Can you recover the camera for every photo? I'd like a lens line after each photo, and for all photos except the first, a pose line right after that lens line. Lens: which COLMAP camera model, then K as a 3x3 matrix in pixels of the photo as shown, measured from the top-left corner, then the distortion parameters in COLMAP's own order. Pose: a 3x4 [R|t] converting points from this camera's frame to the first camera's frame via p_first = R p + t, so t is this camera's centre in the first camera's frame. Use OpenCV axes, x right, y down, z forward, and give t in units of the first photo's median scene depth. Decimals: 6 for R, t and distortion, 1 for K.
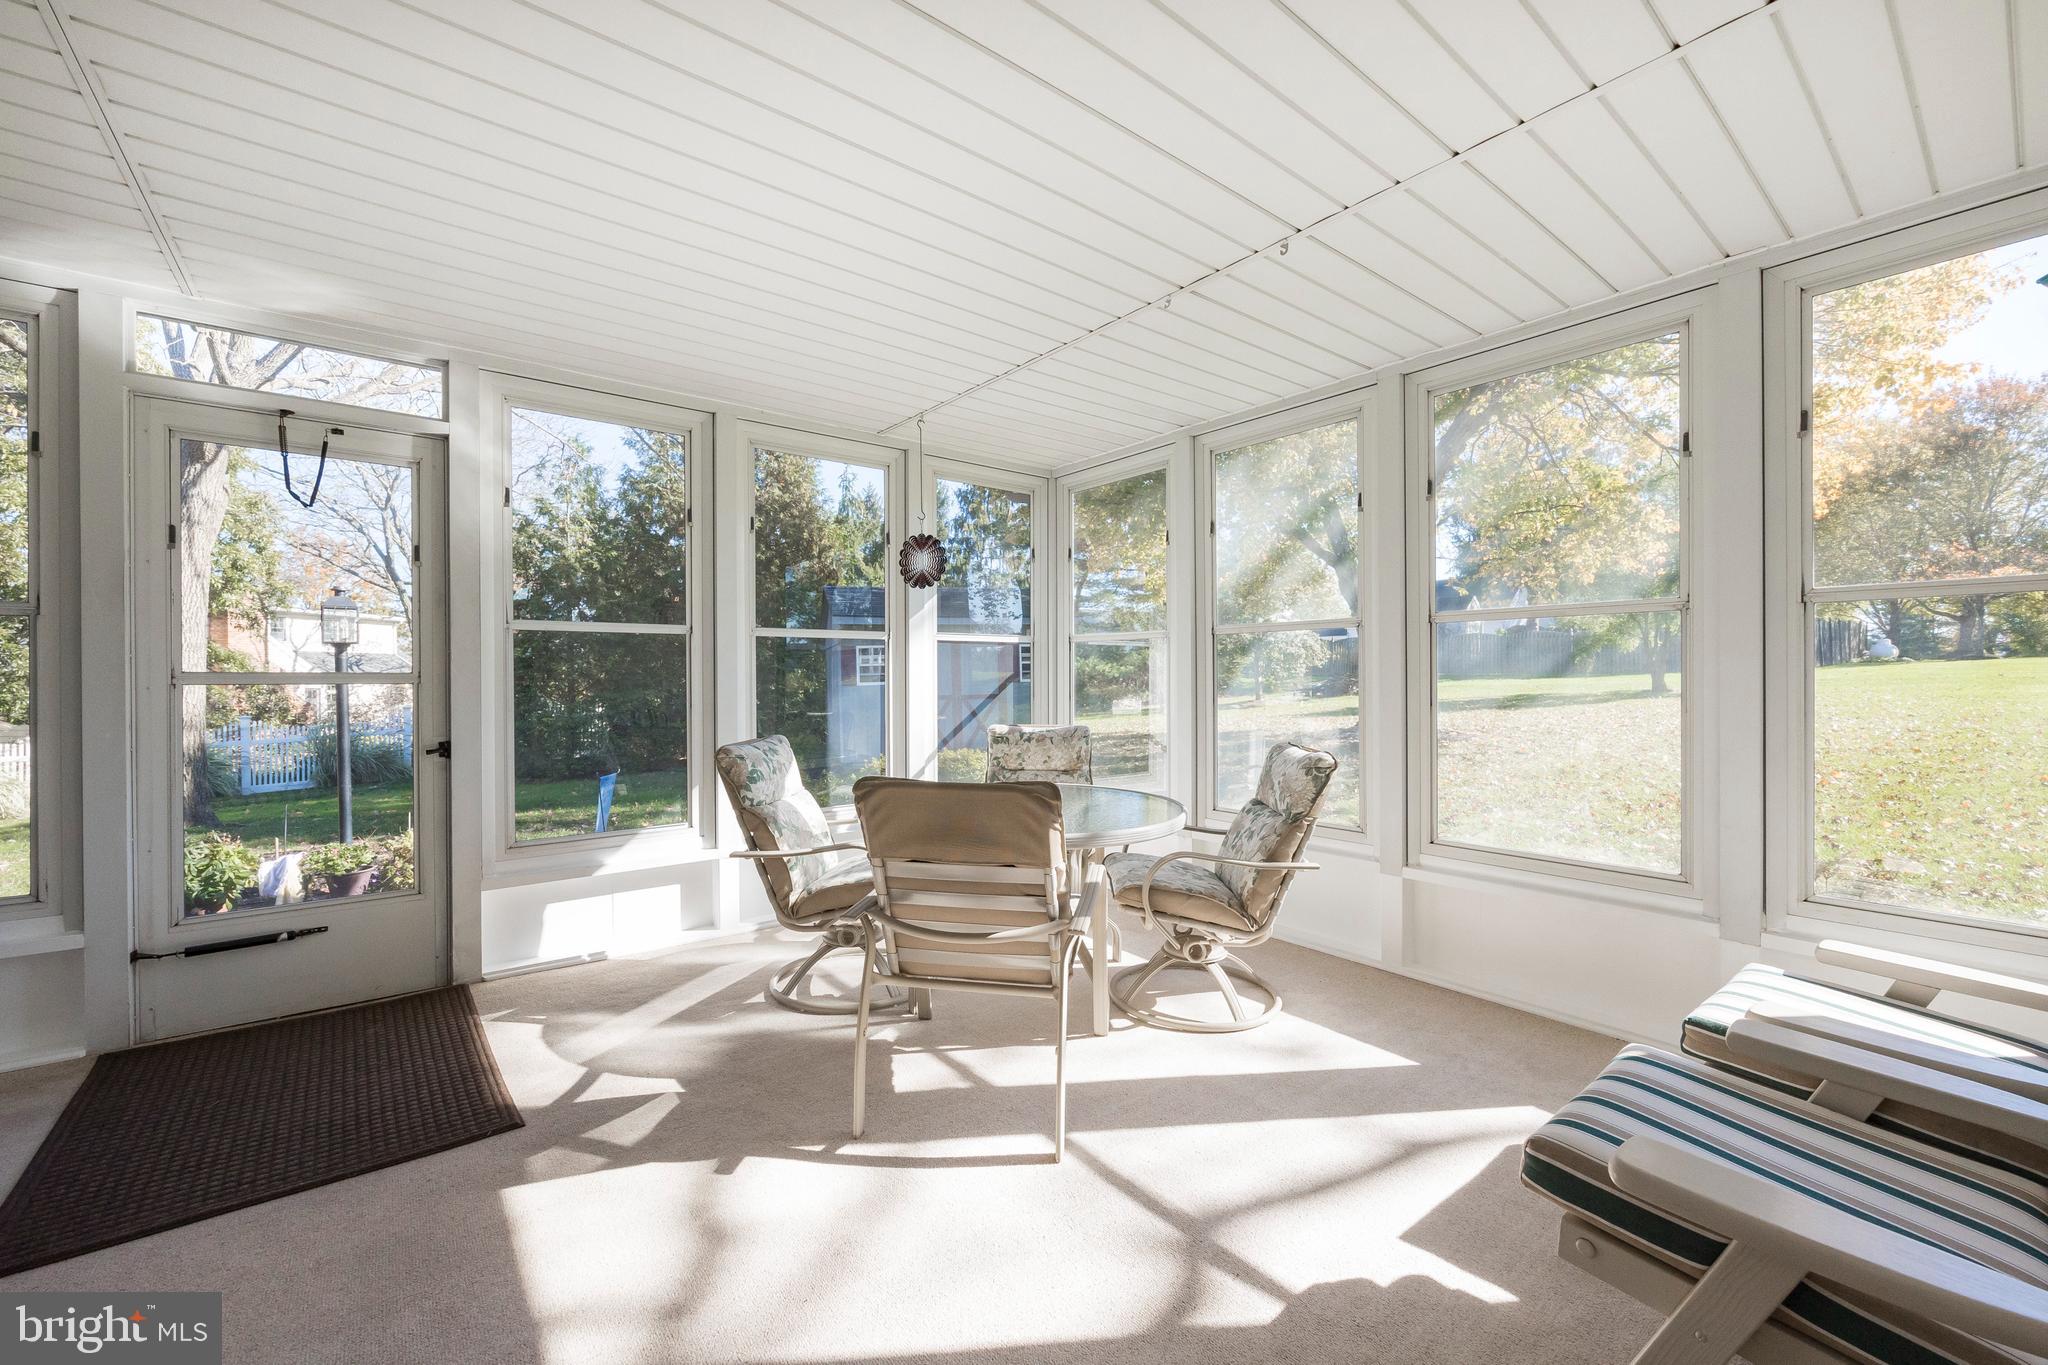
lens RADIAL K [[817.1, 0, 1023.8], [0, 817.1, 678.3], [0, 0, 1]] dist [-0.002707, 0.000521]
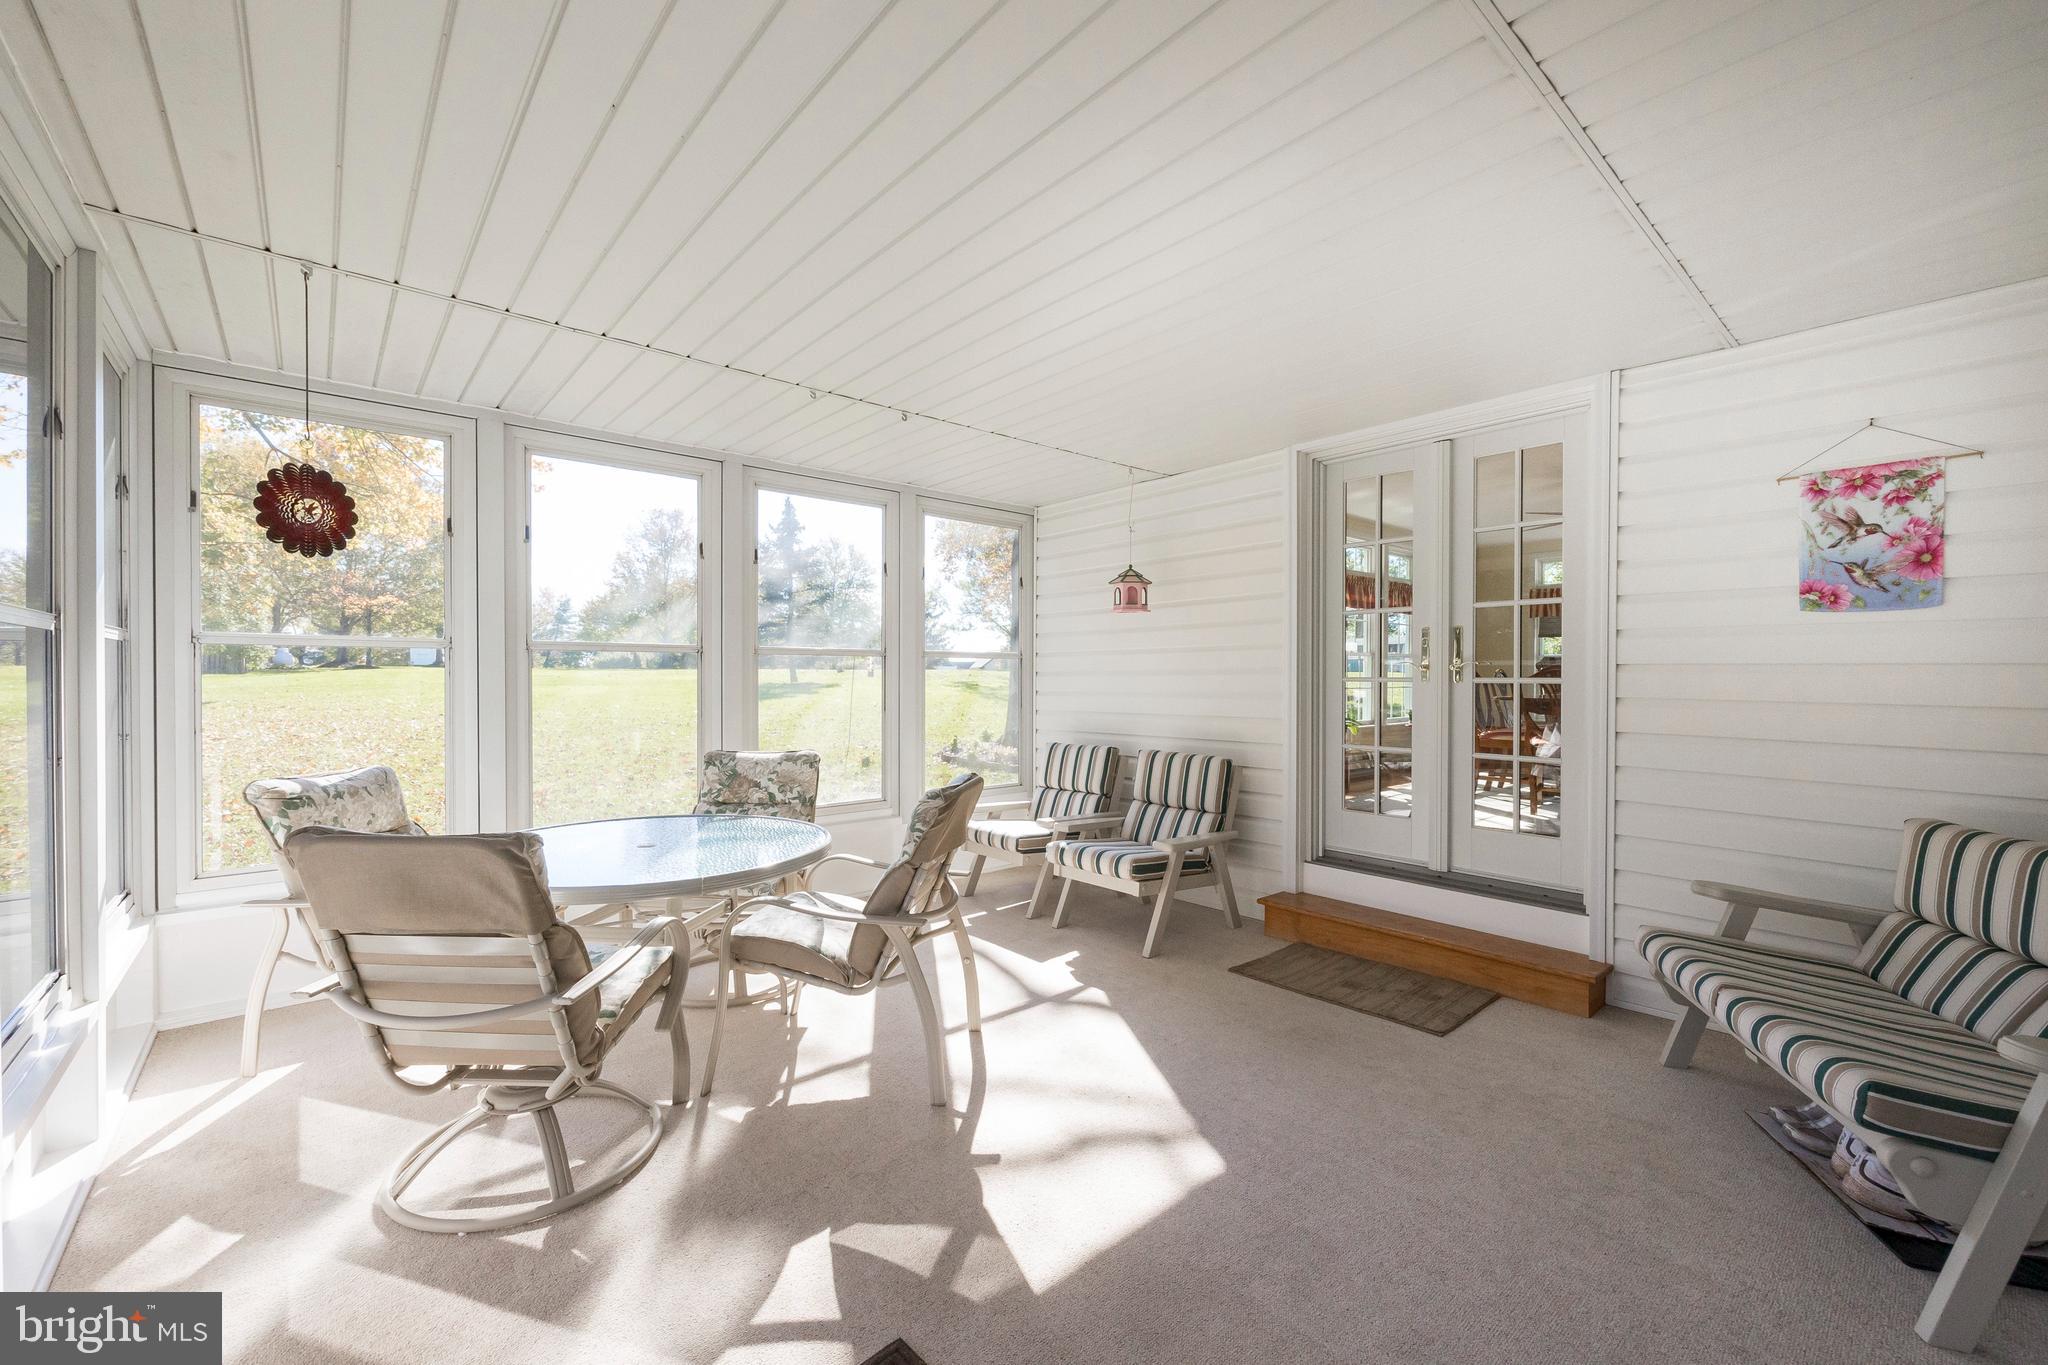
lens RADIAL K [[817.1, 0, 1023.8], [0, 817.1, 677.7], [0, 0, 1]] dist [-0.002707, 0.000521]
pose [[-0.032290, 0.000813, 0.999478, -1.172709], [0.007032, 0.999975, -0.000586, -0.029038], [-0.999454, 0.007010, -0.032295, 0.800272]]
